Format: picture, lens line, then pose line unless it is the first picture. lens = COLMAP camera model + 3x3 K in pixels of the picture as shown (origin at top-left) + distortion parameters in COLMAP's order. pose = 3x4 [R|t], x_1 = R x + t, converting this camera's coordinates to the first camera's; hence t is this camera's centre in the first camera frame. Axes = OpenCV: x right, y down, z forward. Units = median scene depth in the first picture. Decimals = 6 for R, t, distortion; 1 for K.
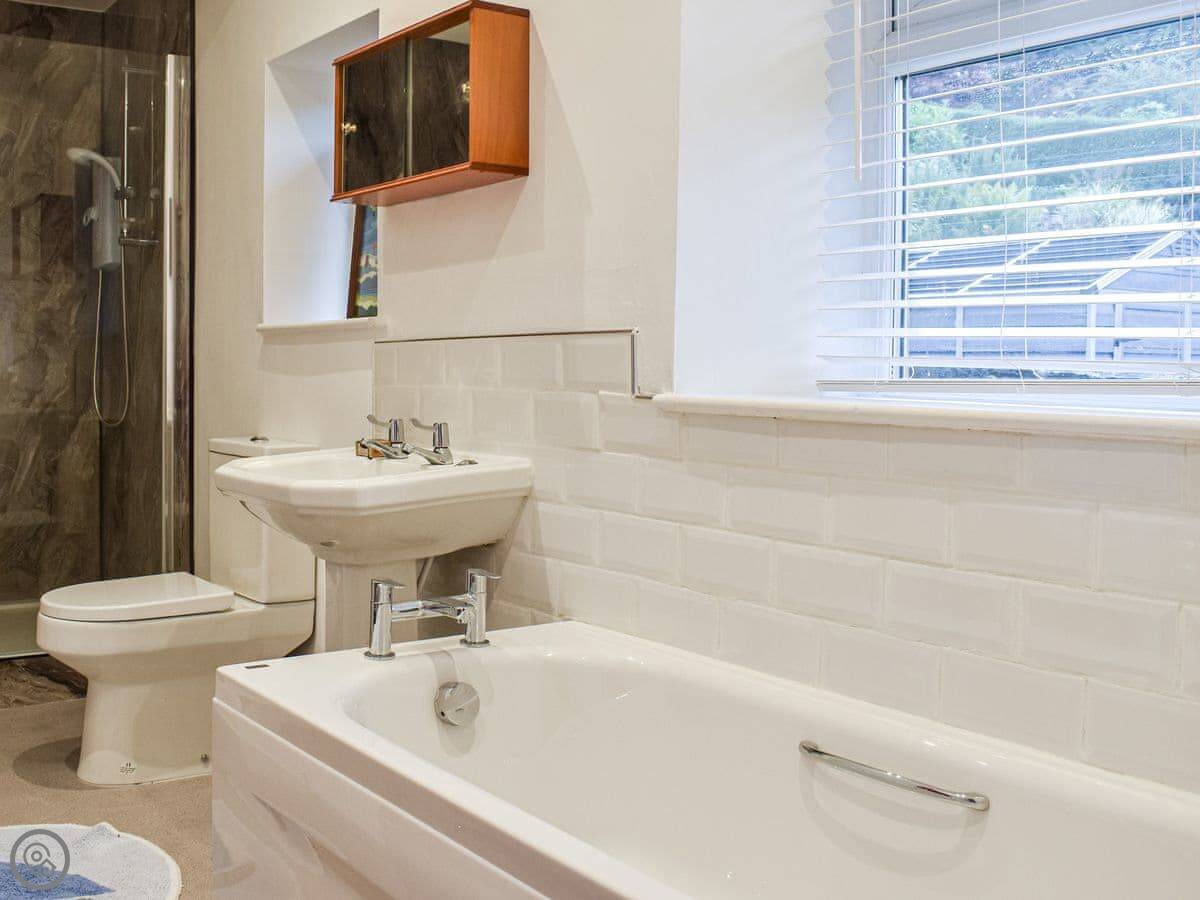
lens RADIAL K [[1379.2, 0, 600.0], [0, 1379.2, 450.0], [0, 0, 1]] dist [-0.001240, 0.005161]
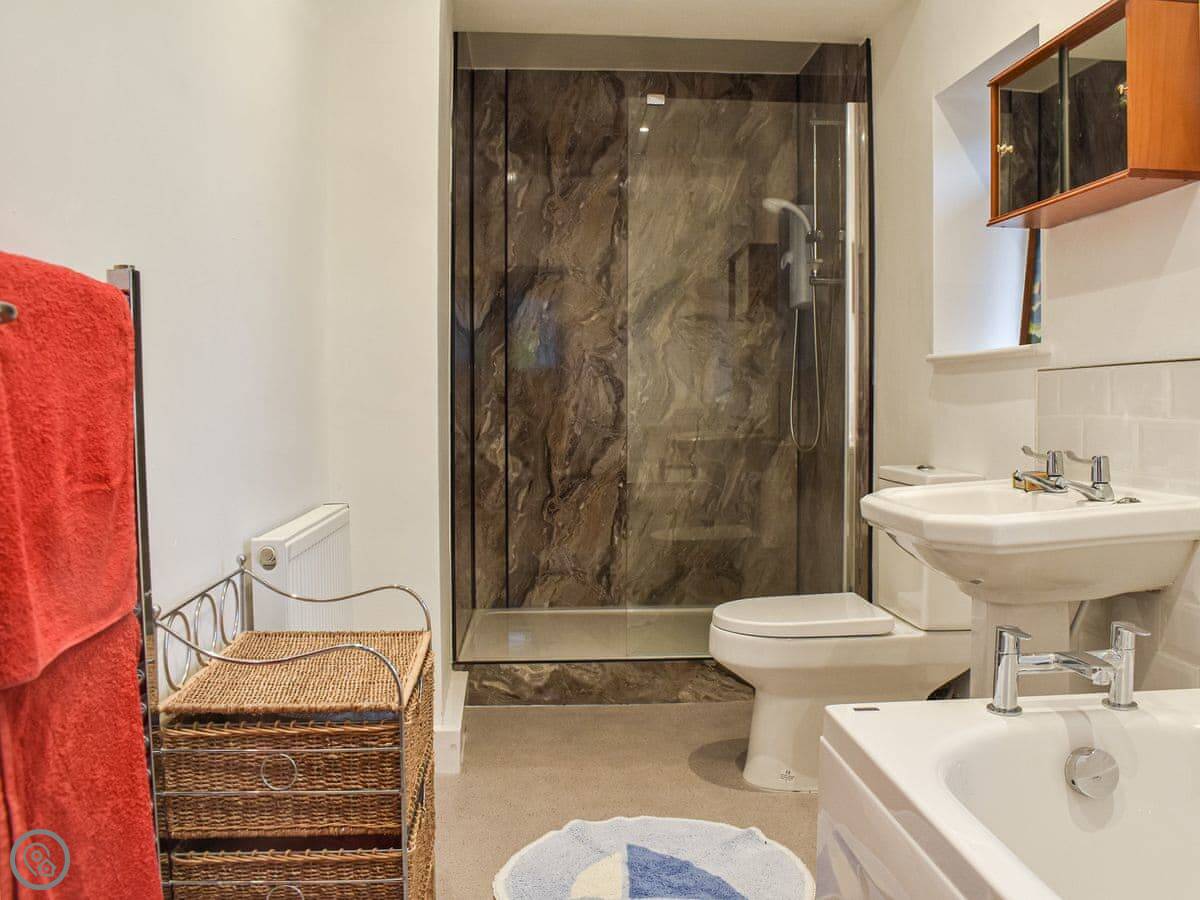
lens RADIAL K [[1236.1, 0, 600.0], [0, 1236.1, 450.0], [0, 0, 1]] dist [-0.066459, -0.022186]
pose [[0.852583, 0.016888, -0.522319, 0.023466], [-0.026051, 0.999609, -0.010204, -0.005985], [0.521943, 0.022307, 0.852689, 0.114816]]
